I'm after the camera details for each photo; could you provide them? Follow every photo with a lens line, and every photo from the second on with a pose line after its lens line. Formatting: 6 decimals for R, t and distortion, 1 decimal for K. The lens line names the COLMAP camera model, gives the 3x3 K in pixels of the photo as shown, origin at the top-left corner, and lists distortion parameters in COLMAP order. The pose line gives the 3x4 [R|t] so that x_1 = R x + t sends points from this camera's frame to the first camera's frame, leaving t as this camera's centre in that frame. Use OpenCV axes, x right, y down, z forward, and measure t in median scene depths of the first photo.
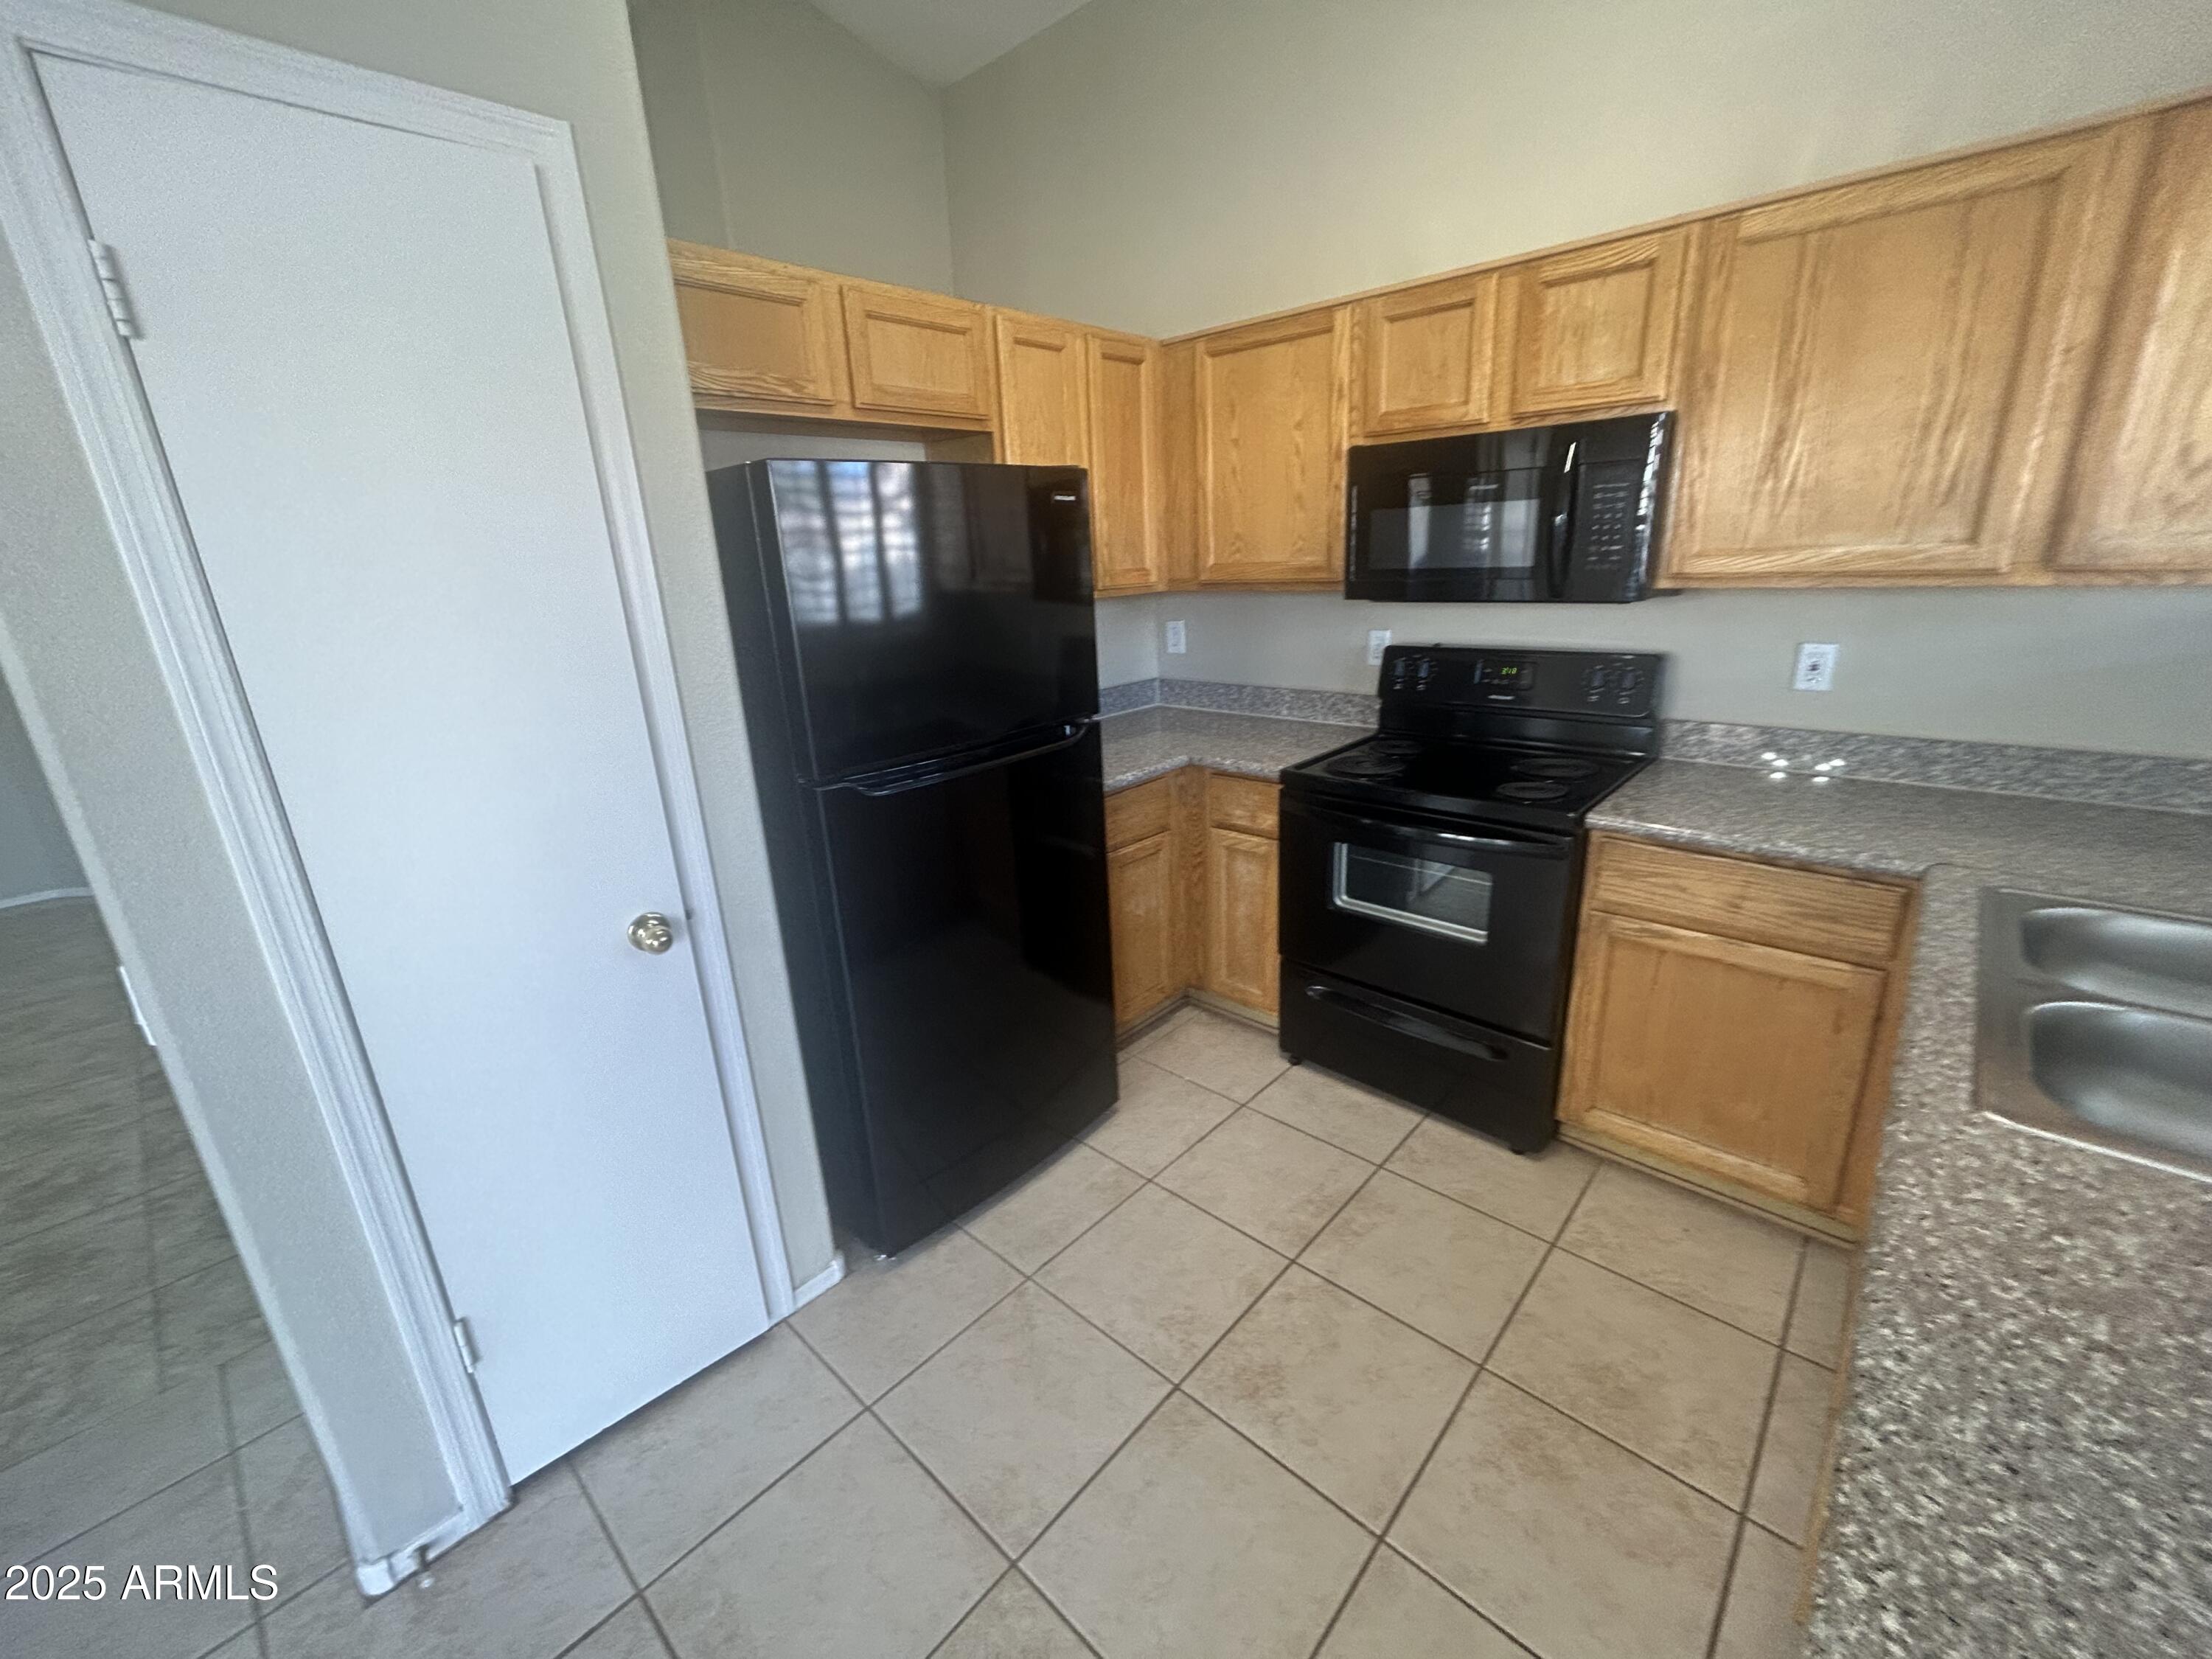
lens RADIAL K [[895.5, 0, 1103.9], [0, 895.5, 822.2], [0, 0, 1]] dist [0.001174, 0.000518]
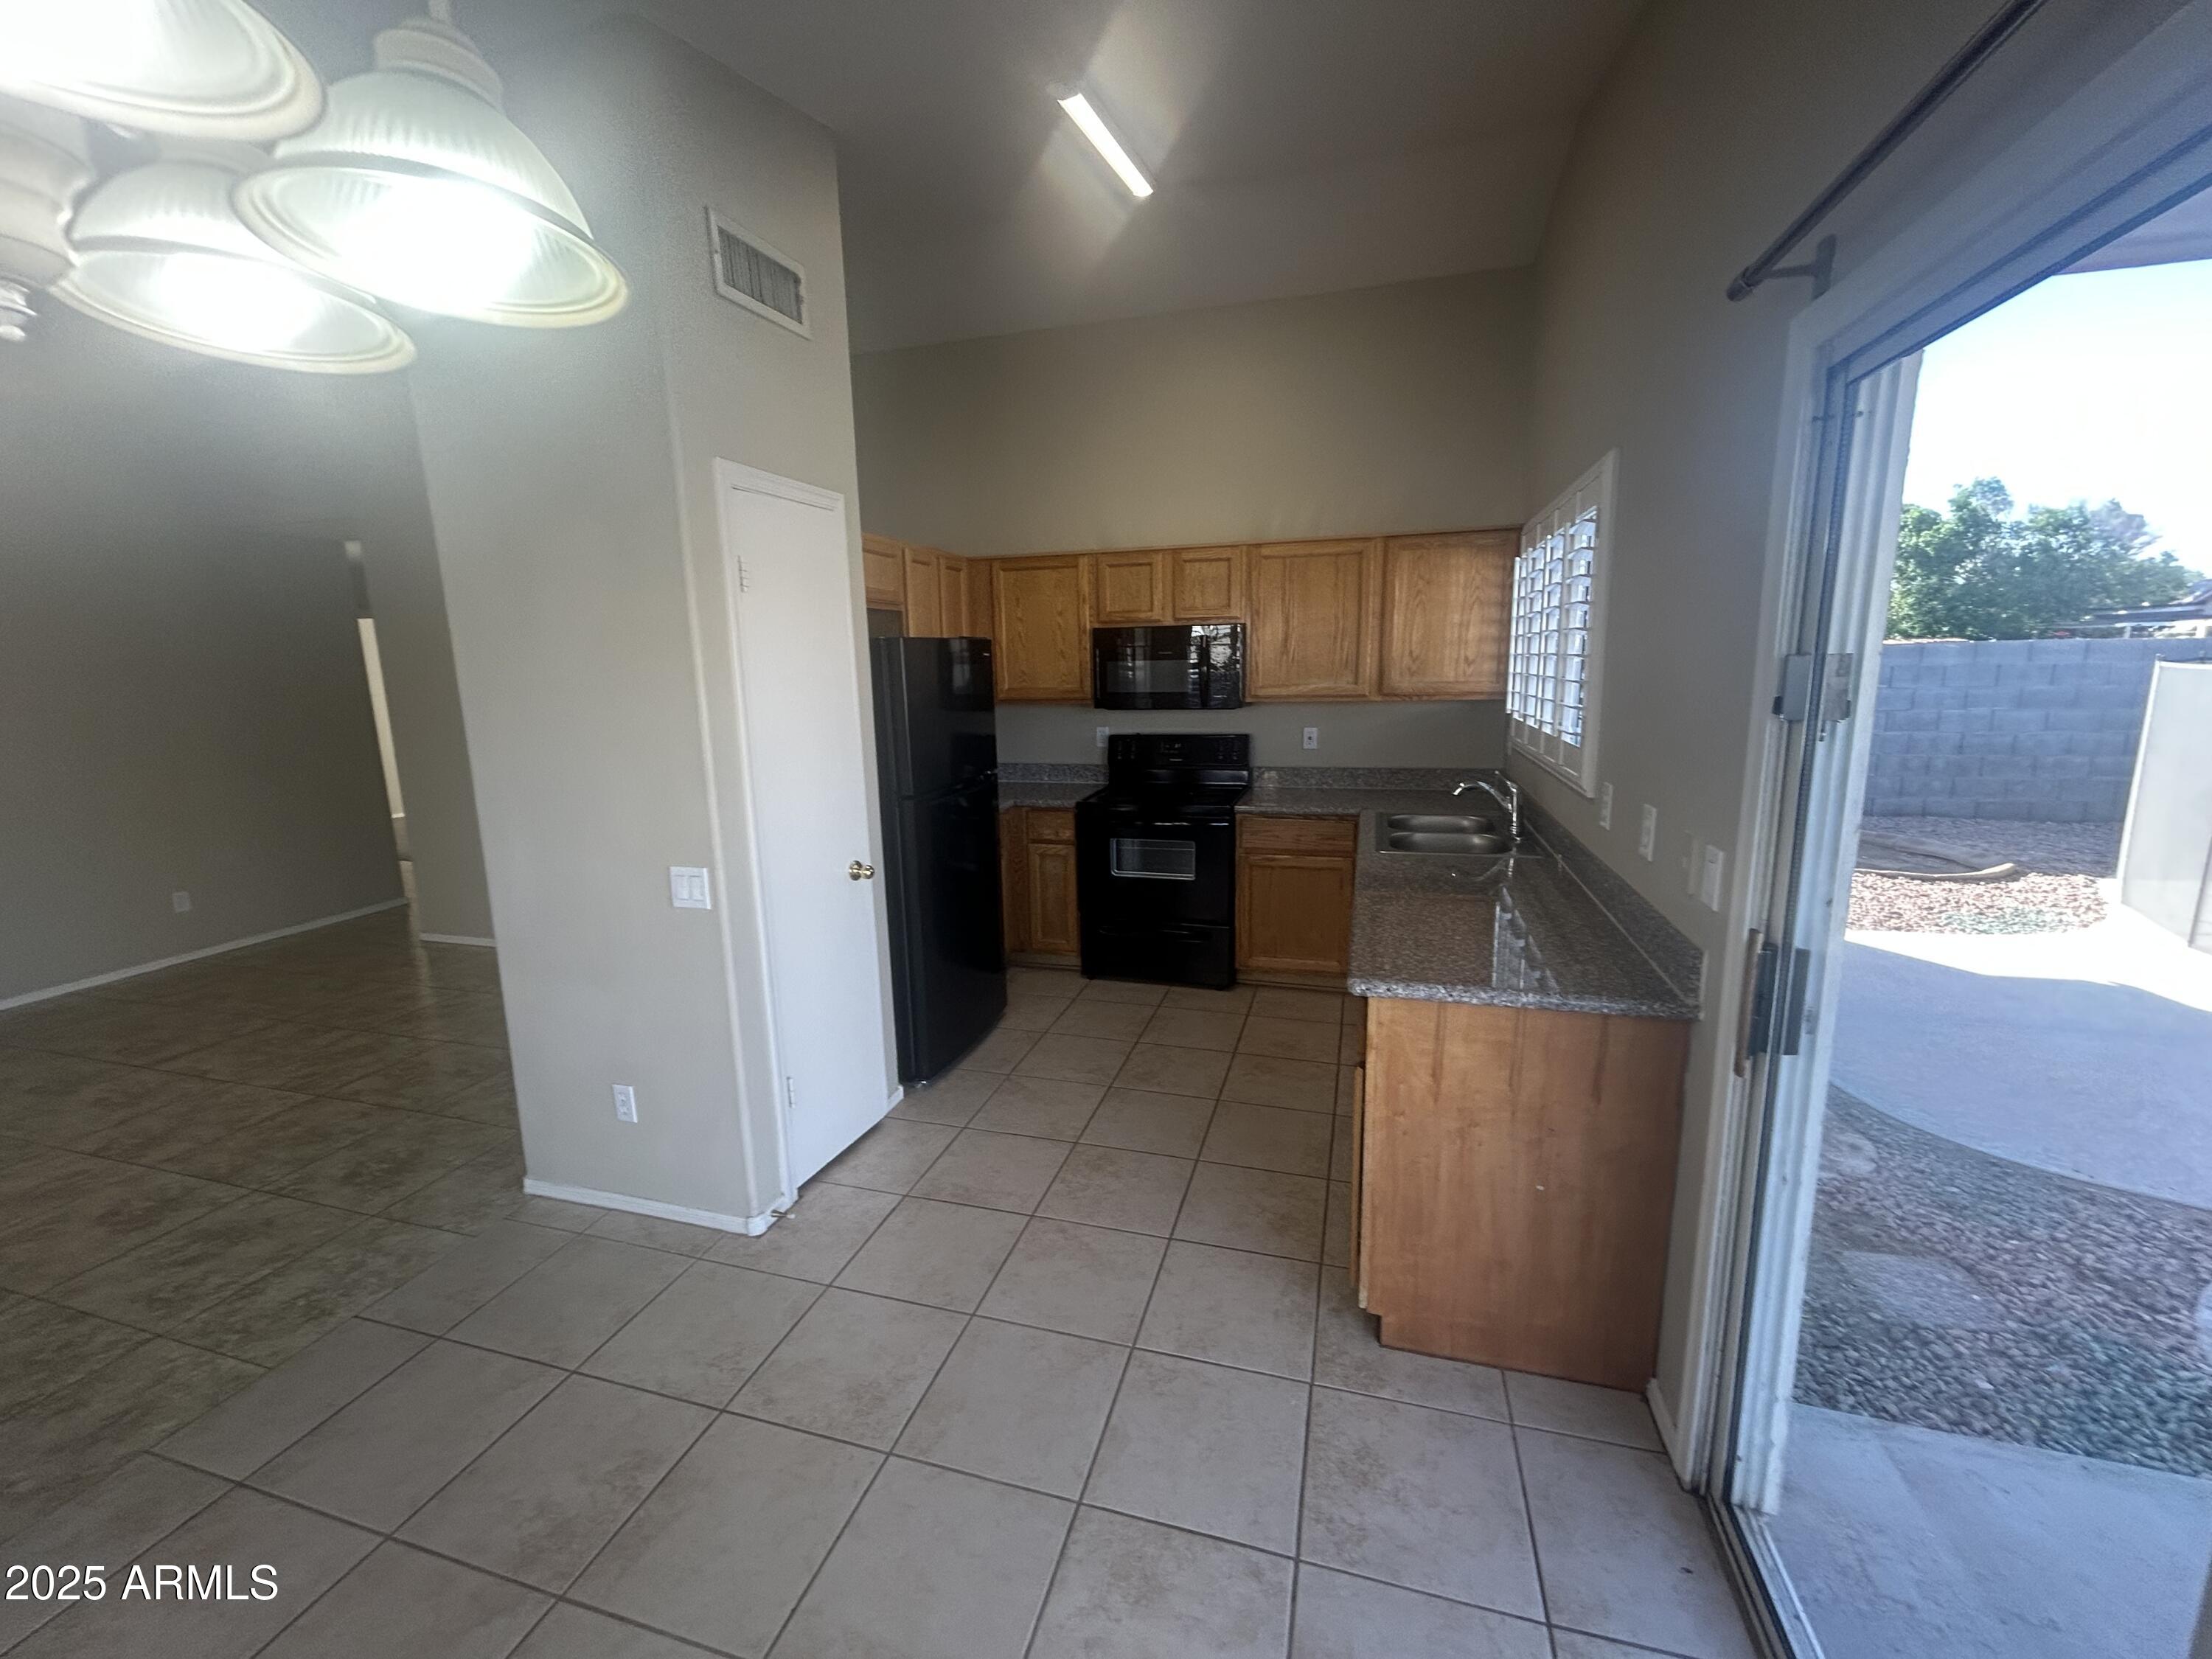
lens RADIAL K [[895.5, 0, 1100.6], [0, 895.5, 824.2], [0, 0, 1]] dist [0.001174, 0.000518]
pose [[0.896704, -0.054822, 0.439224, -0.554574], [0.111384, 0.988316, -0.104042, 0.179344], [-0.428388, 0.142217, 0.892333, -0.609649]]
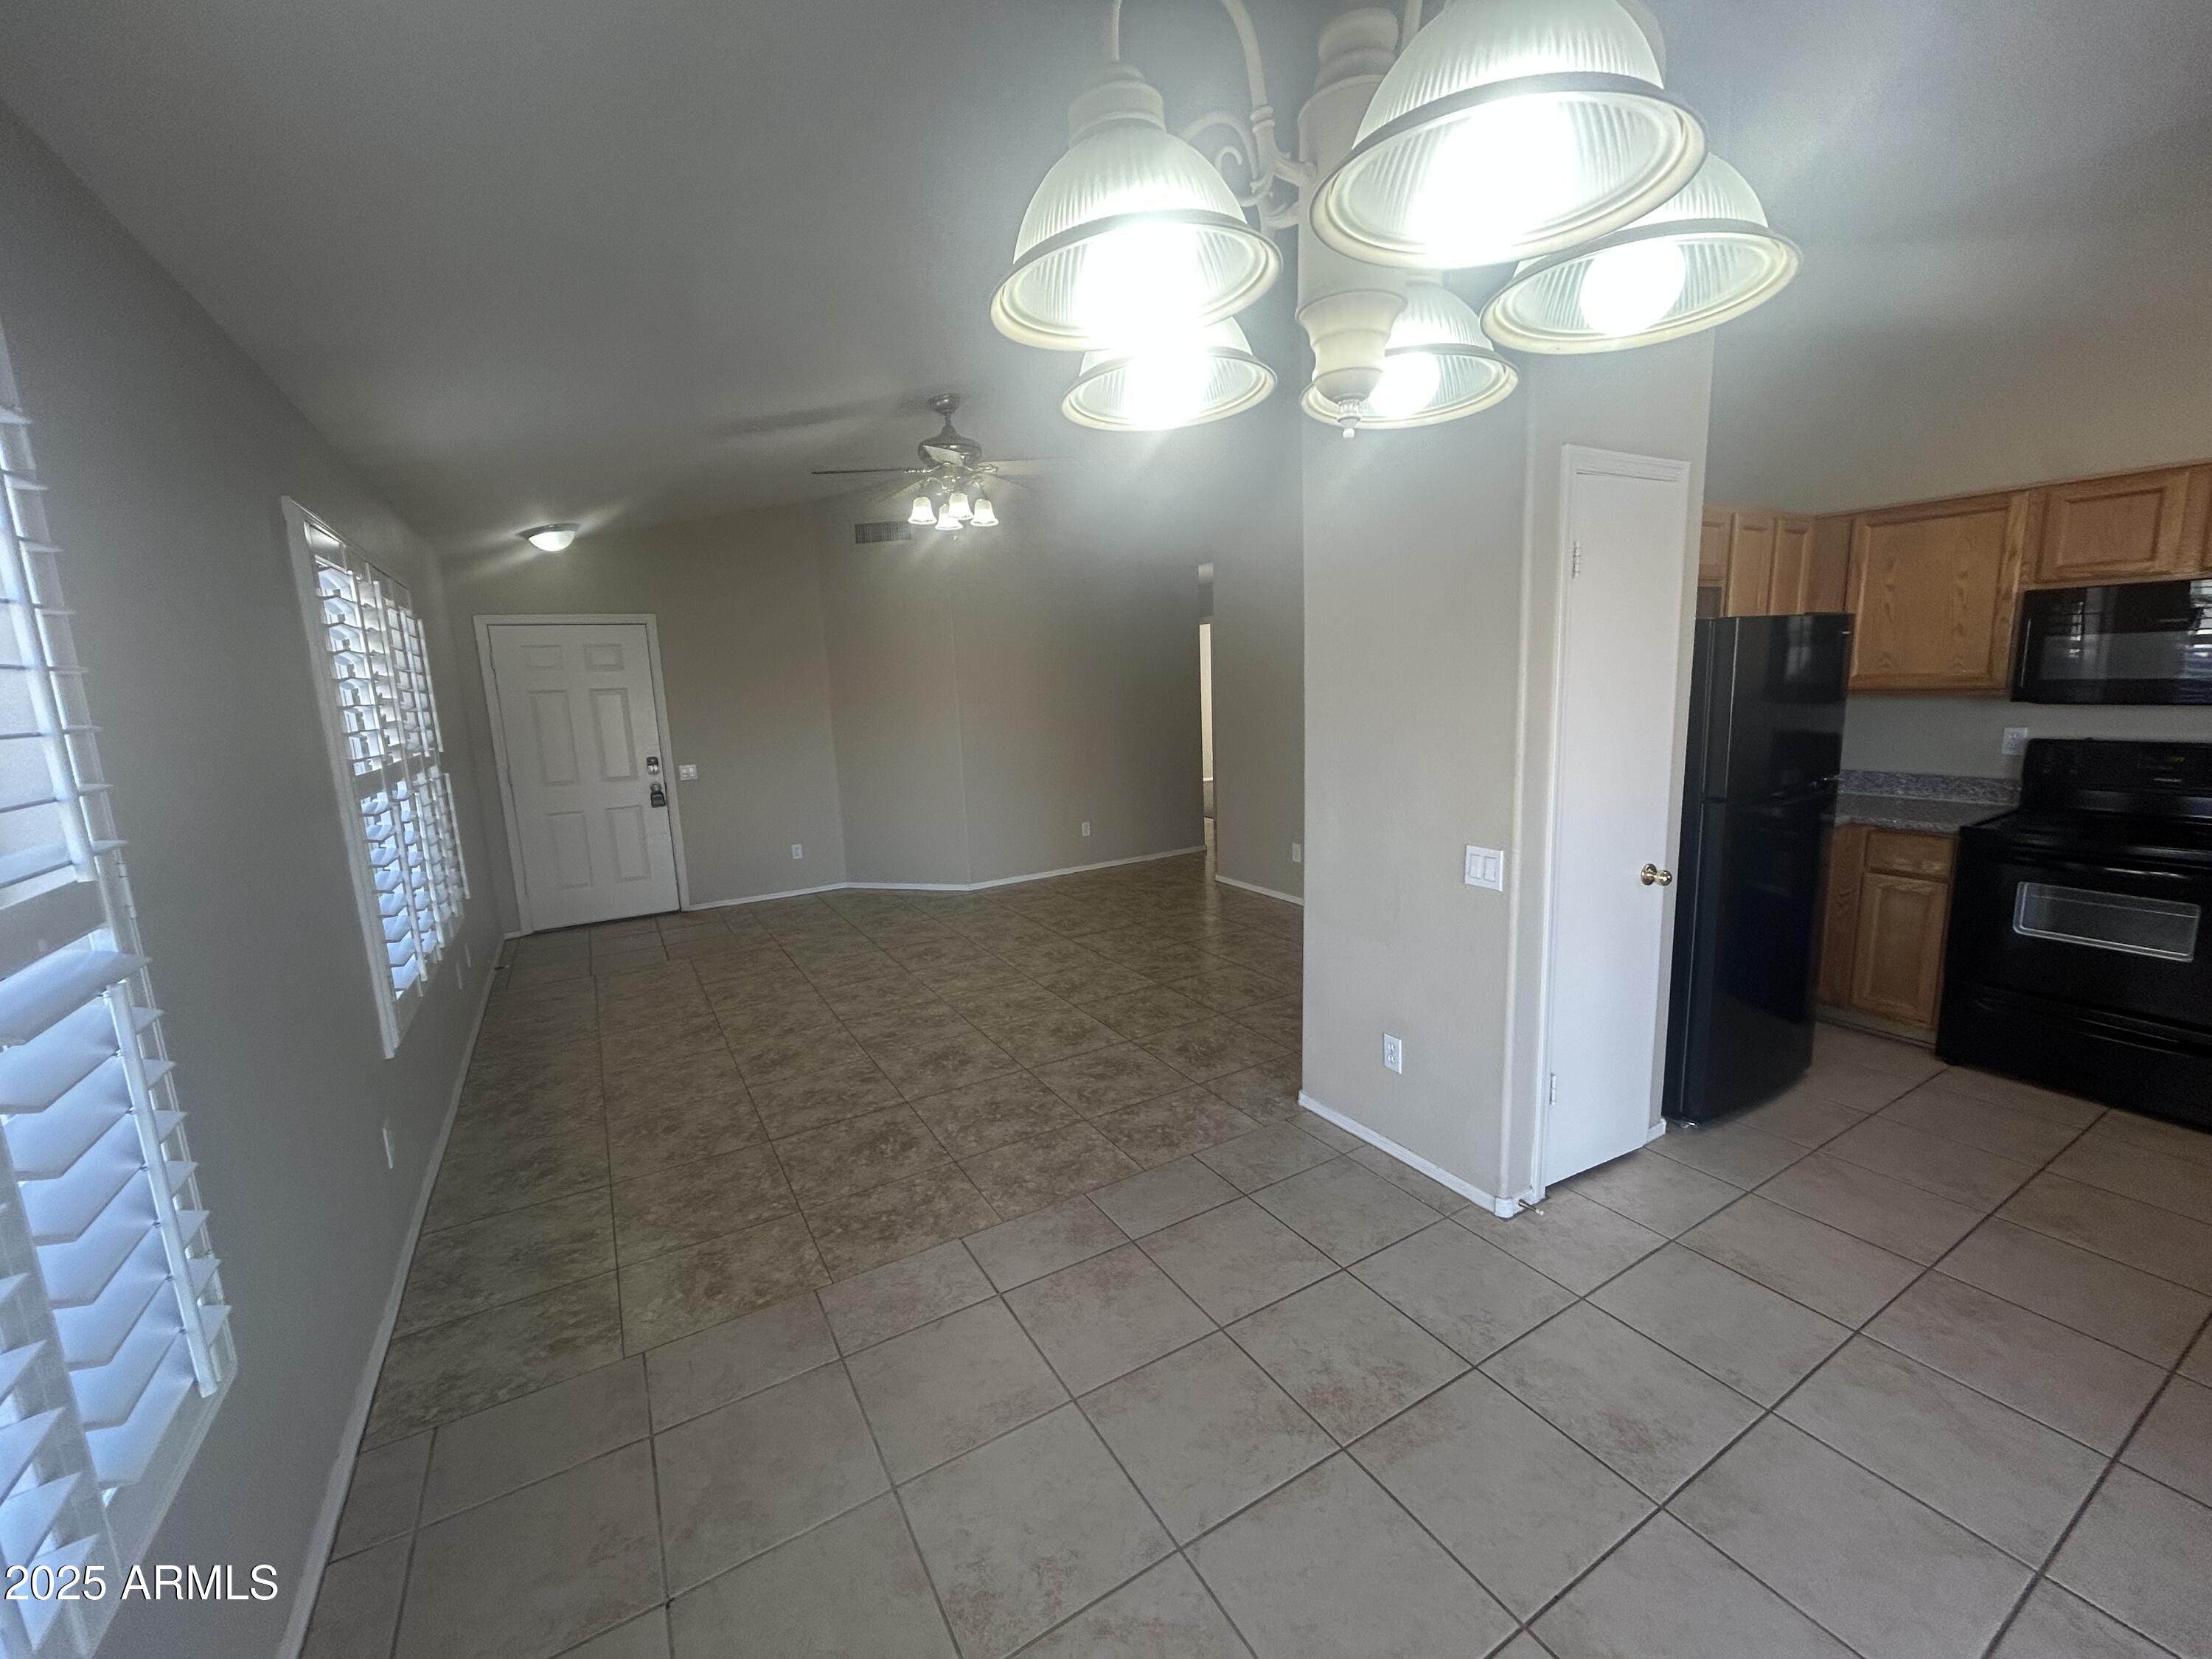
lens RADIAL K [[895.5, 0, 1101.4], [0, 895.5, 820.6], [0, 0, 1]] dist [0.001174, 0.000518]
pose [[0.956329, 0.051654, -0.287692, -0.656852], [-0.085404, 0.990690, -0.106020, 0.187906], [0.279537, 0.125960, 0.951837, -0.638608]]
